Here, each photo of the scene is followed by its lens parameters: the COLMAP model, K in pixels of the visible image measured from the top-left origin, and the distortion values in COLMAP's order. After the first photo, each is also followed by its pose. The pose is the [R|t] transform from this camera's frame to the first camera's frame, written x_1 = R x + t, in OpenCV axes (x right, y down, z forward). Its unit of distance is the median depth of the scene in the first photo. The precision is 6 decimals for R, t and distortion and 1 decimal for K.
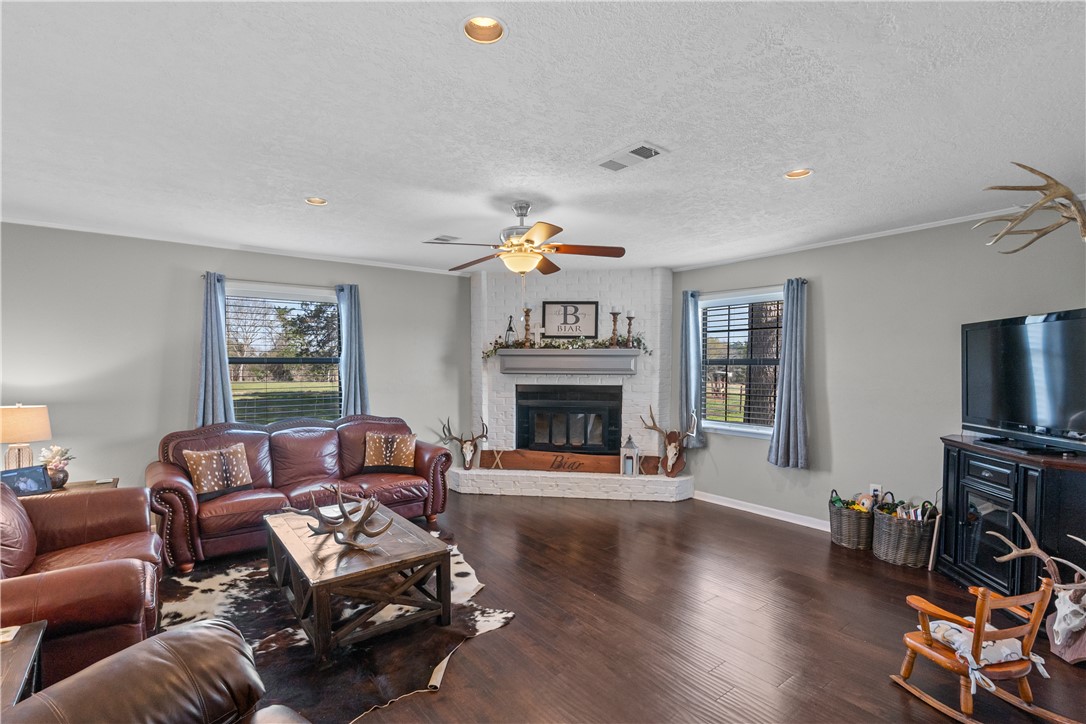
lens RADIAL K [[503.1, 0, 547.2], [0, 503.1, 368.9], [0, 0, 1]] dist [-0.004566, -0.001779]
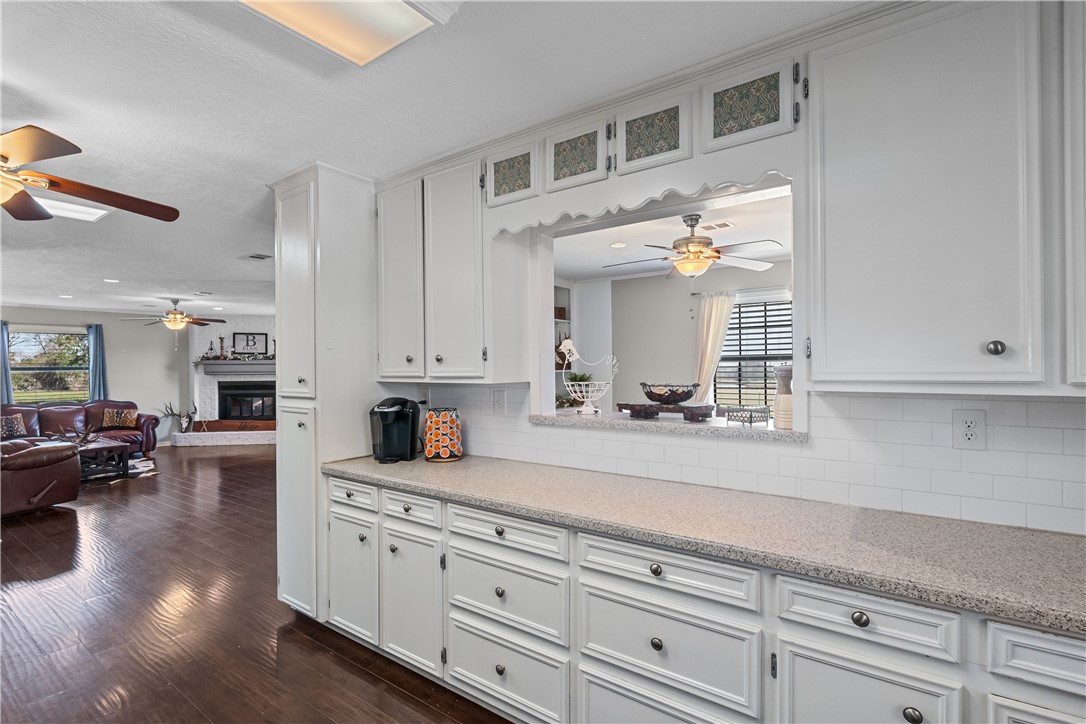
lens RADIAL K [[503.1, 0, 539.4], [0, 503.1, 358.8], [0, 0, 1]] dist [-0.004566, -0.001779]
pose [[0.960026, -0.005040, 0.279864, 0.520284], [0.012201, 0.999641, -0.023850, 0.009155], [-0.279644, 0.026311, 0.959743, -0.951013]]
